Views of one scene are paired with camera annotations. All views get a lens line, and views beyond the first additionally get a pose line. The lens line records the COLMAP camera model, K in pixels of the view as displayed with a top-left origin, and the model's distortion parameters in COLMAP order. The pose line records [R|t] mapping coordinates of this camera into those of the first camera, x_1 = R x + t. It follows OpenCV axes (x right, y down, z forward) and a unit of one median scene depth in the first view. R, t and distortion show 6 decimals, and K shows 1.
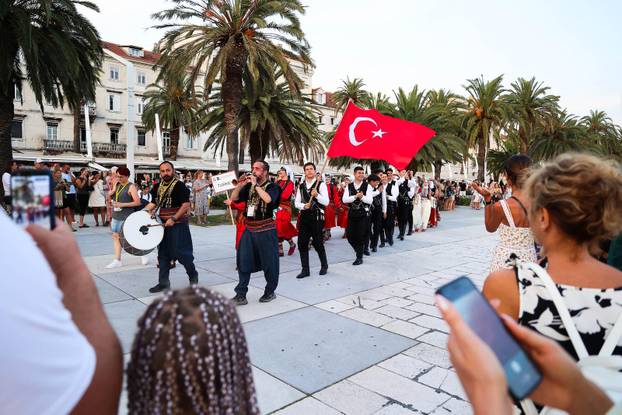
lens RADIAL K [[428.3, 0, 311.0], [0, 428.3, 207.5], [0, 0, 1]] dist [-0.093545, 0.057277]
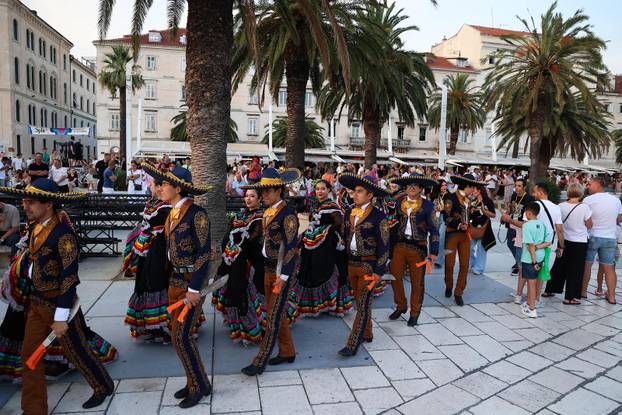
lens RADIAL K [[428.3, 0, 311.0], [0, 428.3, 207.5], [0, 0, 1]] dist [-0.093545, 0.057277]
pose [[0.834481, 0.066358, -0.547026, -0.025206], [-0.052396, 0.997780, 0.041107, 0.006446], [0.548540, -0.005641, 0.836105, -0.305528]]
